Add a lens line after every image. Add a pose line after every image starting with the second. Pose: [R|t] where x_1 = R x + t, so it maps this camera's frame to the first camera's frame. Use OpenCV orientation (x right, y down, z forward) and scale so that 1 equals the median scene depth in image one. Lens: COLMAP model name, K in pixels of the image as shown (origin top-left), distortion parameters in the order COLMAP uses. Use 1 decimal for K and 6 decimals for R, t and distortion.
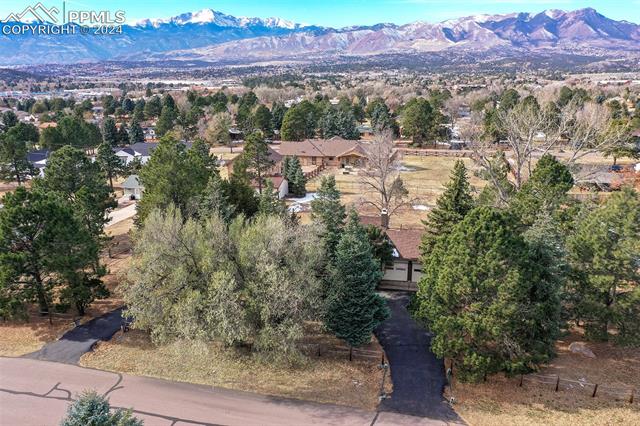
lens RADIAL K [[496.8, 0, 320.0], [0, 496.8, 213.0], [0, 0, 1]] dist [-0.005498, -0.002711]
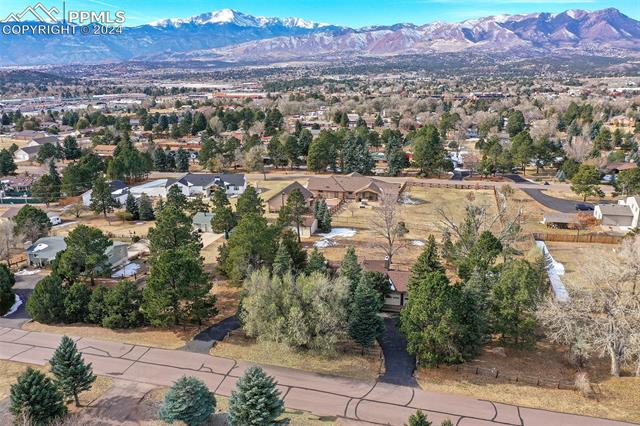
lens RADIAL K [[496.8, 0, 320.0], [0, 496.8, 213.0], [0, 0, 1]] dist [-0.005498, -0.002711]
pose [[0.999376, 0.010922, -0.033582, -0.007055], [-0.010854, 0.999939, 0.002197, -0.041442], [0.033604, -0.001831, 0.999434, -0.151350]]
